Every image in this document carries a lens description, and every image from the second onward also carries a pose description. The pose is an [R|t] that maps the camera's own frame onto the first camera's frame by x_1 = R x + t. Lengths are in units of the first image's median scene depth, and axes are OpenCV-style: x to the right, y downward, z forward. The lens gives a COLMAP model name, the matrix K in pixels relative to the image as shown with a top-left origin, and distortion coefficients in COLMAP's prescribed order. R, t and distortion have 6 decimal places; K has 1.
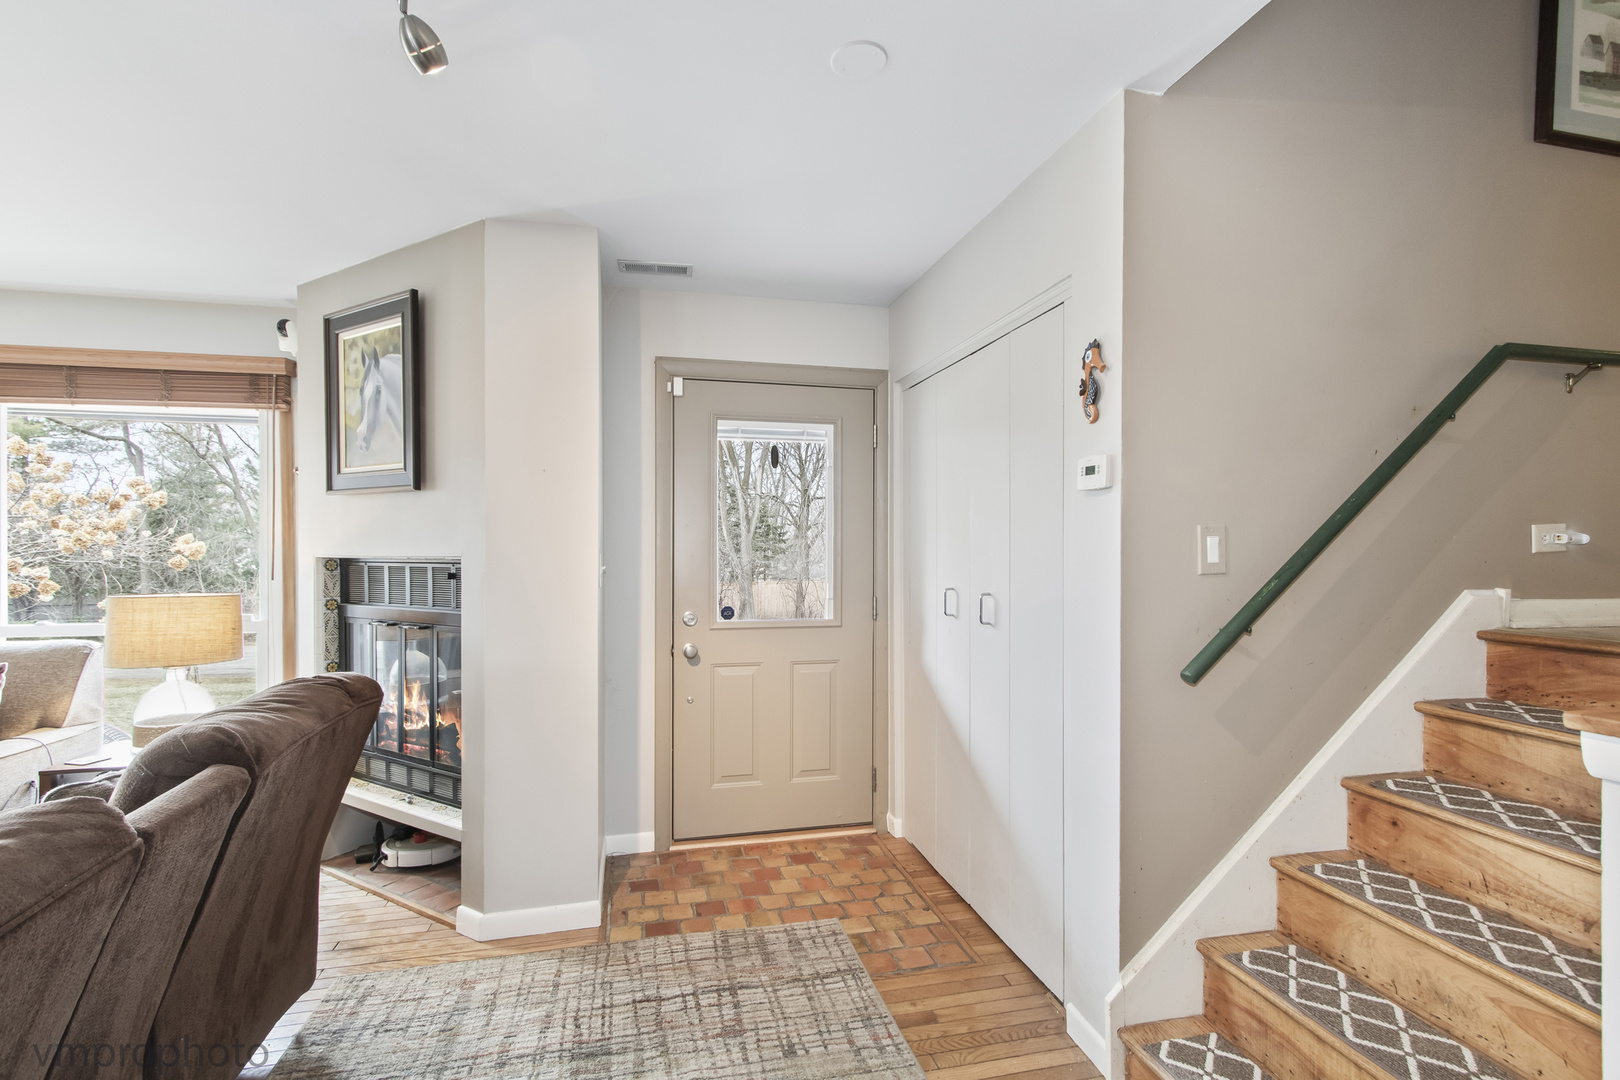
lens RADIAL K [[751.8, 0, 813.8], [0, 751.8, 551.3], [0, 0, 1]] dist [0.007268, -0.001343]
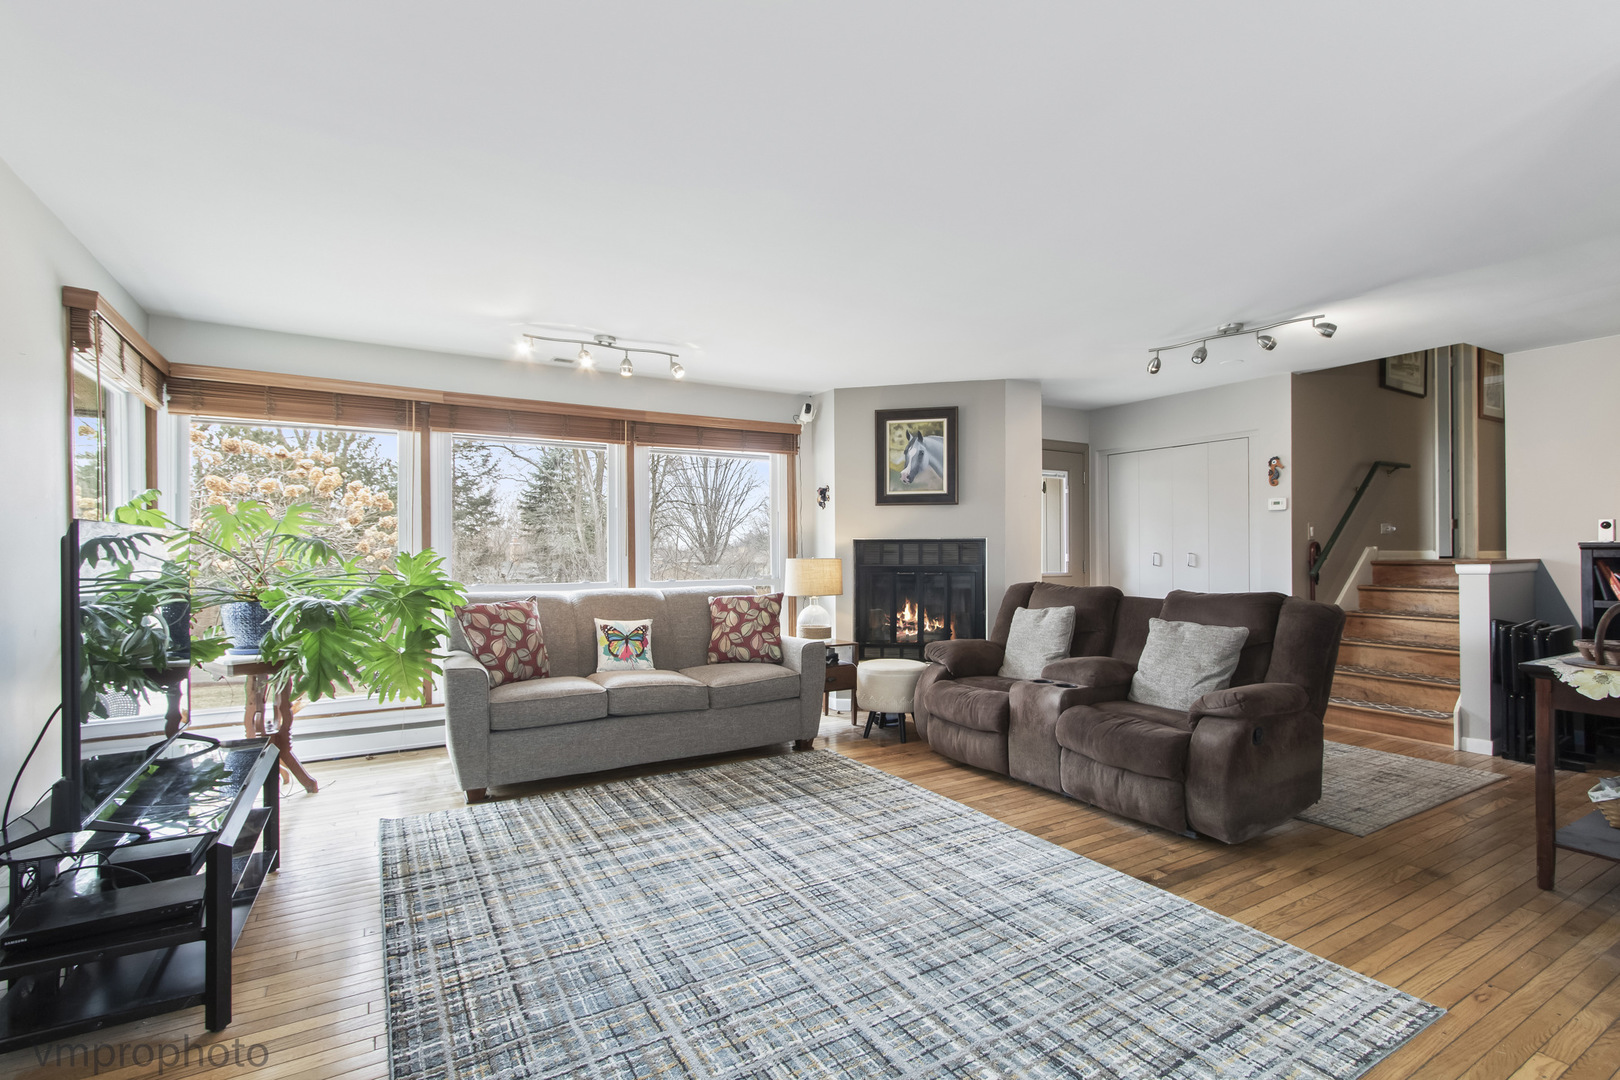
lens RADIAL K [[751.8, 0, 810.2], [0, 751.8, 544.7], [0, 0, 1]] dist [0.007268, -0.001343]
pose [[0.952252, -0.001292, 0.305311, -1.434915], [0.005925, 0.999881, -0.014248, 0.050917], [-0.305256, 0.015376, 0.952146, -0.762547]]
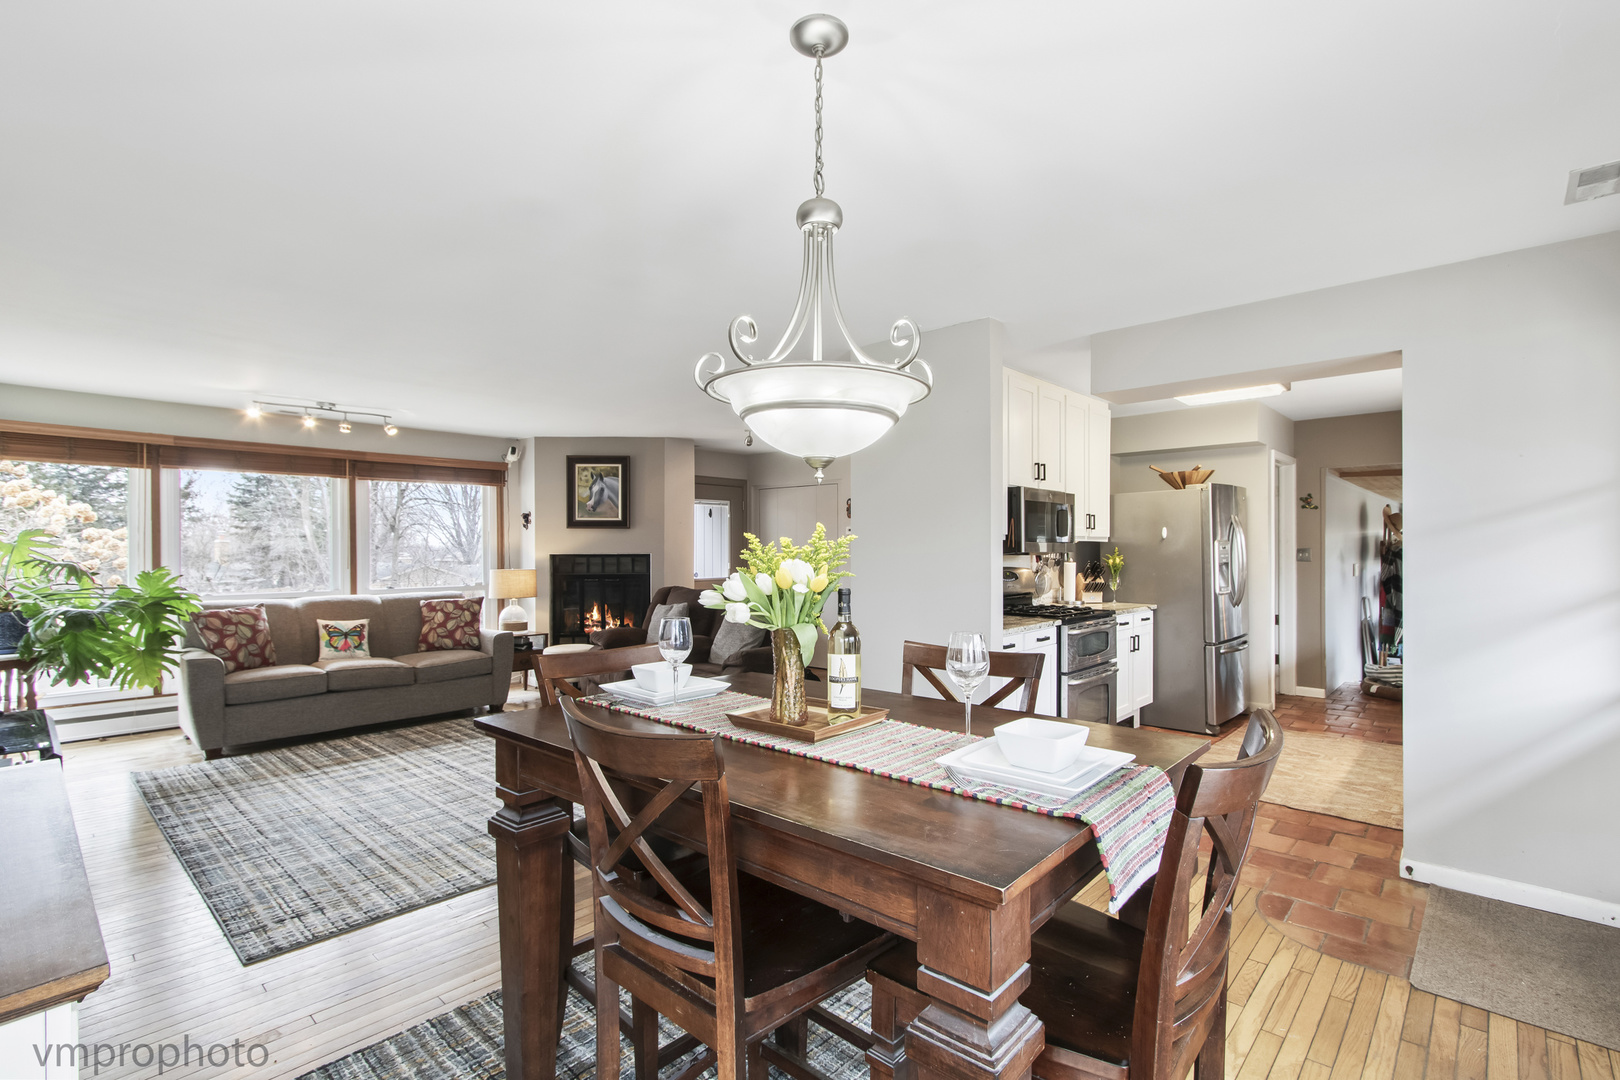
lens RADIAL K [[751.8, 0, 816.7], [0, 751.8, 547.0], [0, 0, 1]] dist [0.007268, -0.001343]
pose [[0.821916, -0.001263, 0.569607, -1.435031], [0.005834, 0.999964, -0.006201, 0.005886], [-0.569578, 0.008420, 0.821894, -1.543801]]
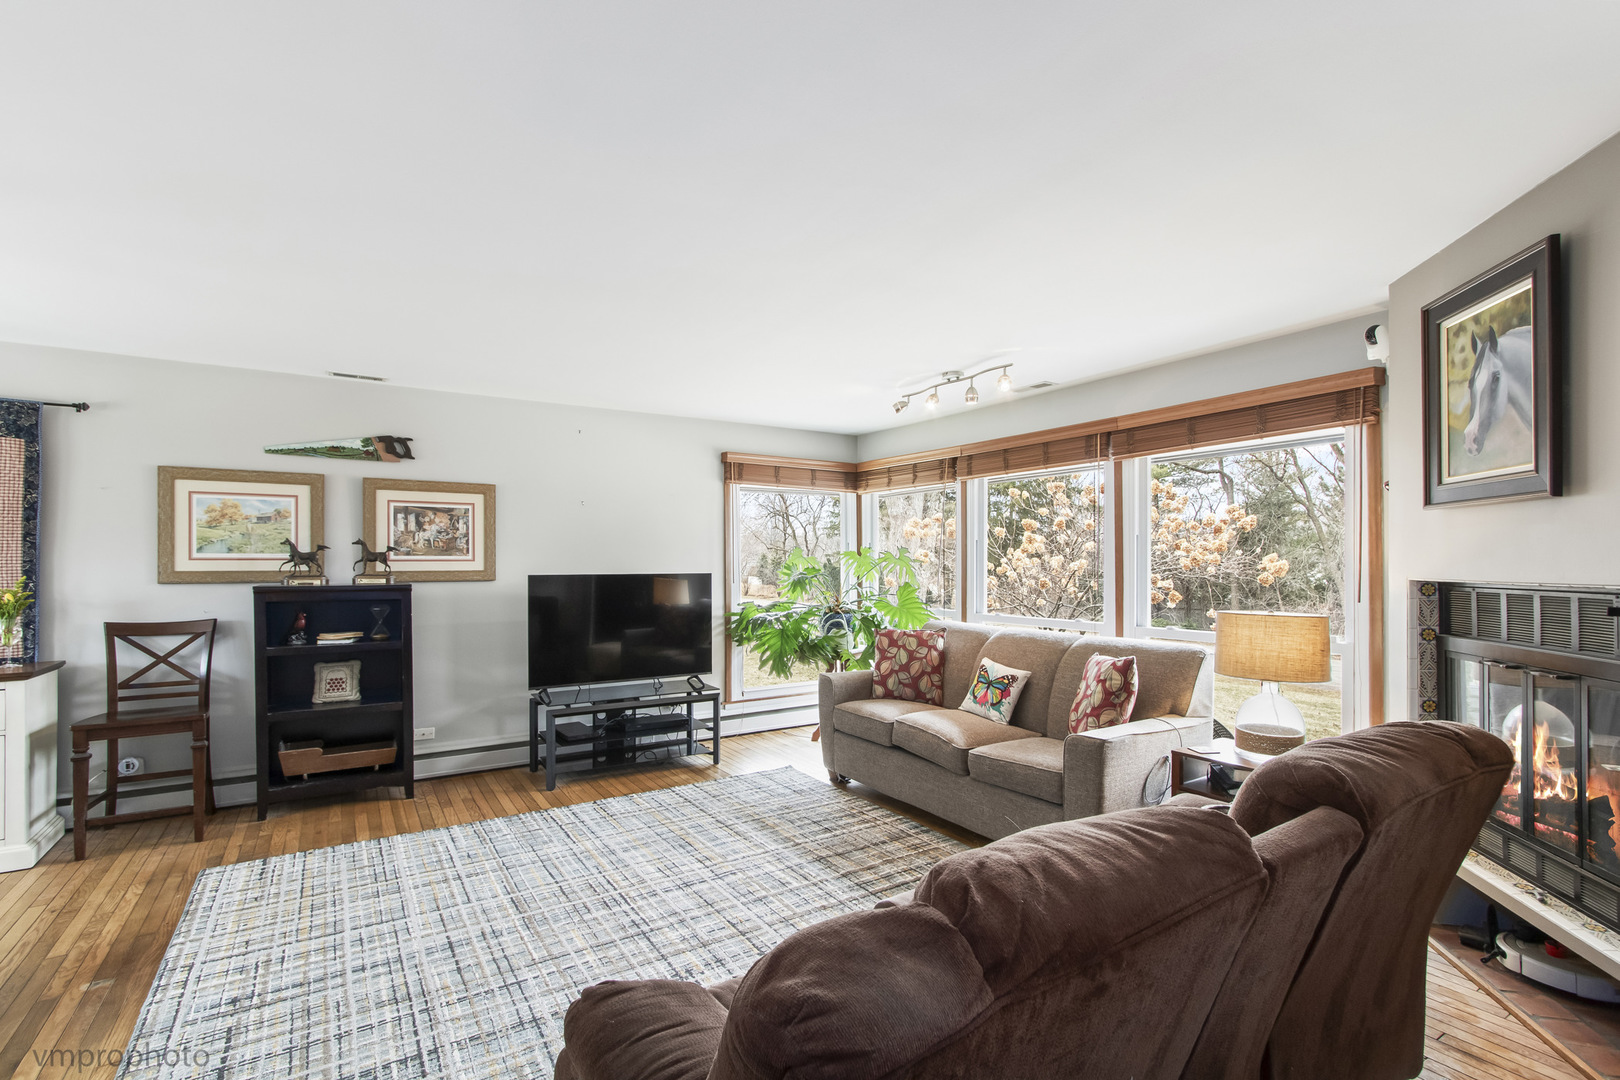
lens RADIAL K [[751.8, 0, 818.2], [0, 751.8, 564.0], [0, 0, 1]] dist [0.007268, -0.001343]
pose [[0.337421, 0.002396, -0.941351, -0.055486], [-0.003592, 0.999993, 0.001258, -0.010630], [0.941347, 0.002957, 0.337427, 0.036568]]
